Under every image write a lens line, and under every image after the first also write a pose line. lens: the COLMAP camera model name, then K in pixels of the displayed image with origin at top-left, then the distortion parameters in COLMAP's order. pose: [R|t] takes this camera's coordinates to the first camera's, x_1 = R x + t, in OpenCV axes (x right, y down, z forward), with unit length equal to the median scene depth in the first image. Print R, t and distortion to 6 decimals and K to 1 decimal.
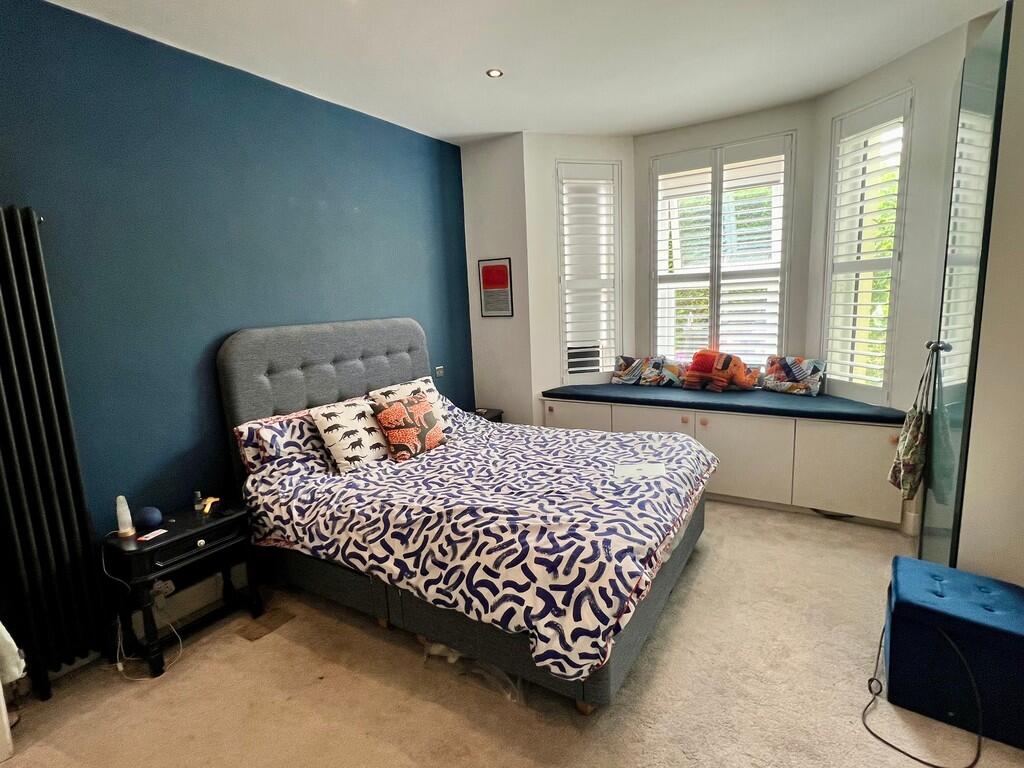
lens RADIAL K [[518.9, 0, 511.4], [0, 518.9, 384.4], [0, 0, 1]] dist [0.001772, -0.002072]
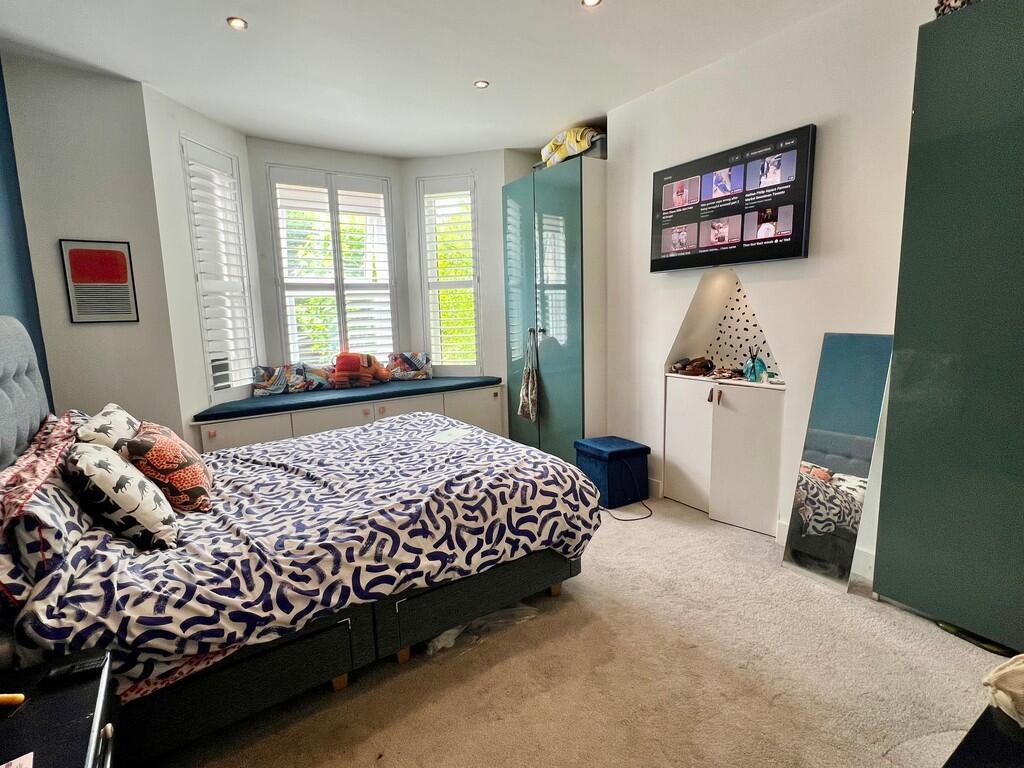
lens RADIAL K [[518.9, 0, 512.6], [0, 518.9, 385.2], [0, 0, 1]] dist [0.001772, -0.002072]
pose [[0.380779, -0.101192, 0.919112, -0.696224], [0.163205, 0.985743, 0.040913, 0.022253], [-0.910149, 0.134425, 0.391866, 0.335356]]
